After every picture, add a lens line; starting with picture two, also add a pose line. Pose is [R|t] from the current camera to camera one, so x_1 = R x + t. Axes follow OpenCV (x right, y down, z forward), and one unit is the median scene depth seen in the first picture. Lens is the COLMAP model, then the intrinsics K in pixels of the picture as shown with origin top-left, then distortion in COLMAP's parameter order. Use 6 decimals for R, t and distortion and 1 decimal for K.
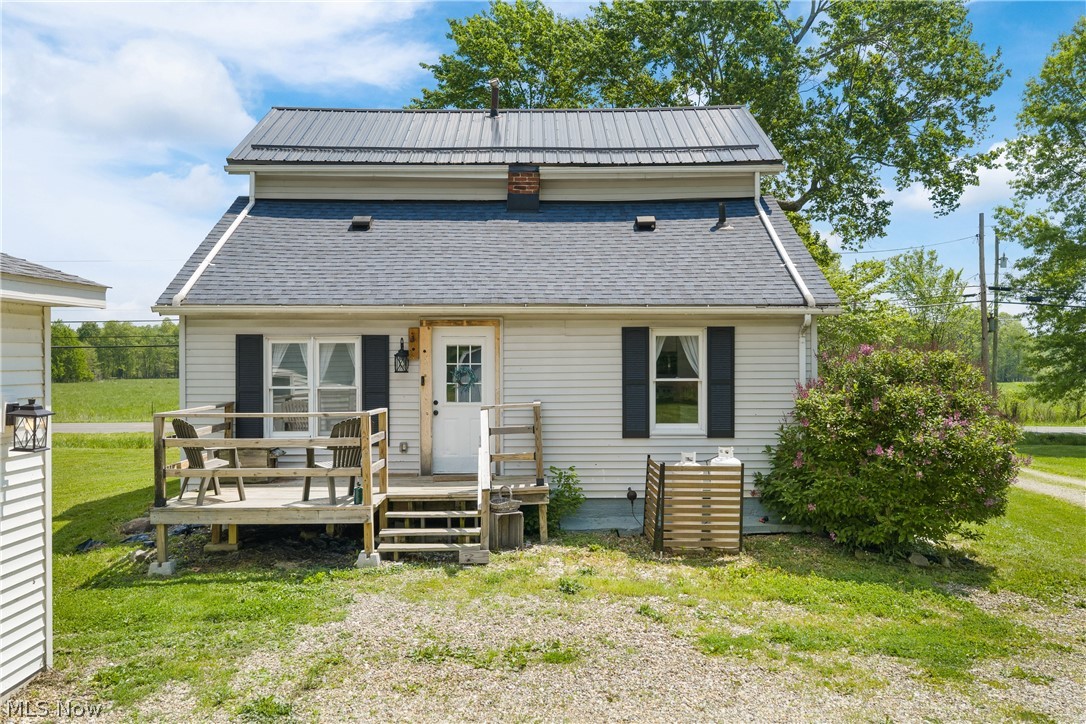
lens RADIAL K [[901.2, 0, 544.3], [0, 901.2, 358.8], [0, 0, 1]] dist [0.055162, -0.001436]
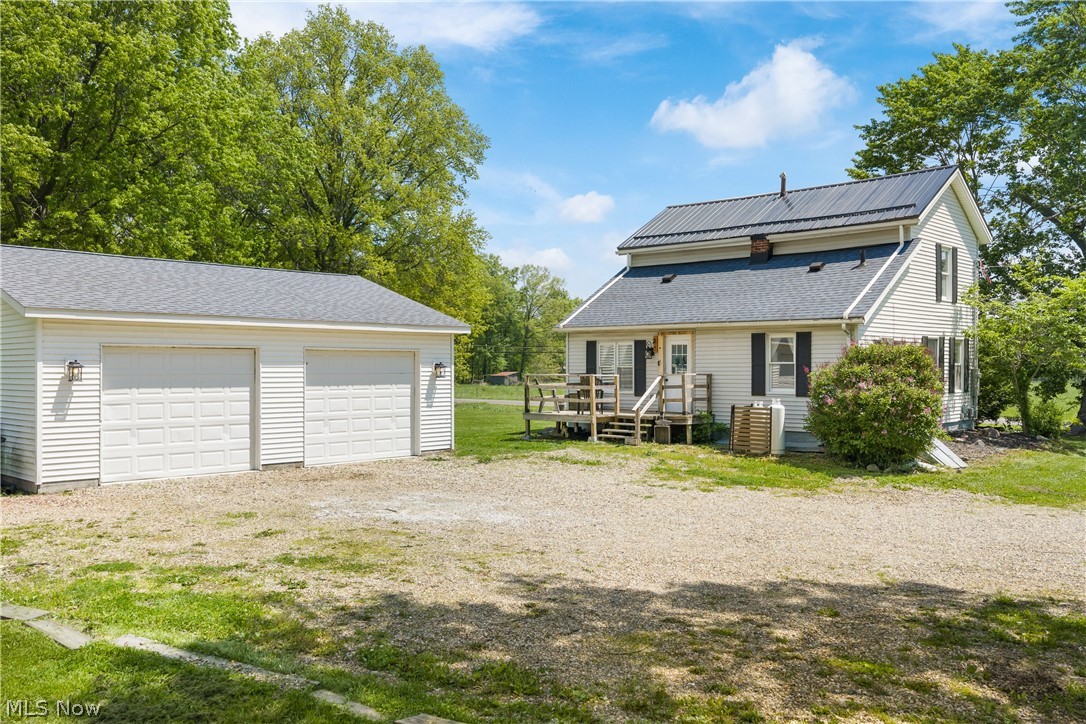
lens RADIAL K [[901.2, 0, 542.9], [0, 901.2, 363.6], [0, 0, 1]] dist [0.055162, -0.001436]
pose [[0.736111, 0.002301, -0.676857, 0.990752], [-0.002086, 0.999997, 0.001131, 0.023412], [0.676858, 0.000579, 0.736114, -0.594820]]
